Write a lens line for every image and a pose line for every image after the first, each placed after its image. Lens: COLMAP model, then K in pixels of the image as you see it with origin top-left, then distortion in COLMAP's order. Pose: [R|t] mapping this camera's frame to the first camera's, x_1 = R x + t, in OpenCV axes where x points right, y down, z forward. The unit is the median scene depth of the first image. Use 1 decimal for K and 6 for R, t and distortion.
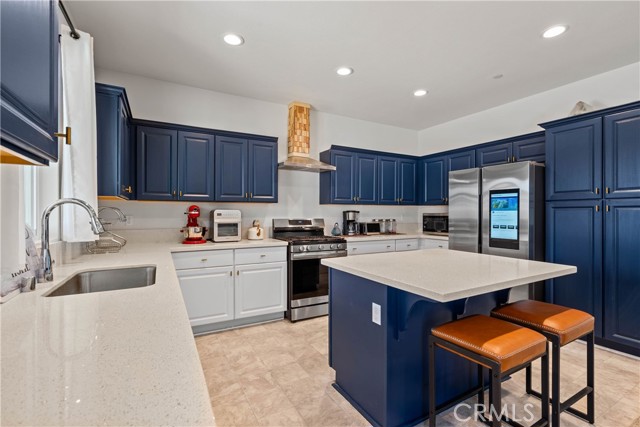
lens RADIAL K [[295.3, 0, 320.0], [0, 295.3, 212.4], [0, 0, 1]] dist [-0.003801, -0.000346]
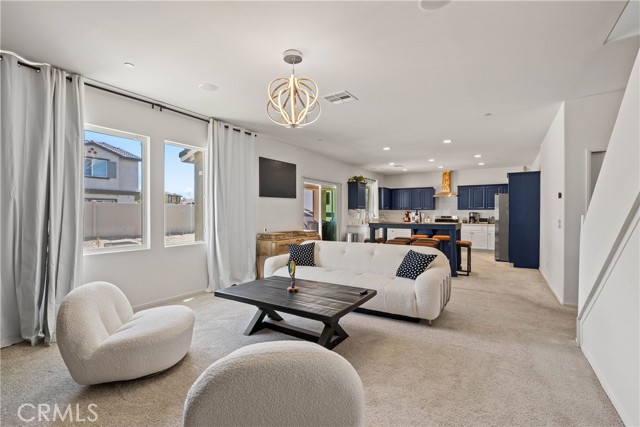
lens RADIAL K [[295.3, 0, 320.7], [0, 295.3, 212.5], [0, 0, 1]] dist [-0.003801, -0.000346]
pose [[0.476055, -0.001439, -0.879414, 1.771379], [-0.004189, 0.999984, -0.003904, 0.008423], [0.879405, 0.005543, 0.476041, -1.261134]]
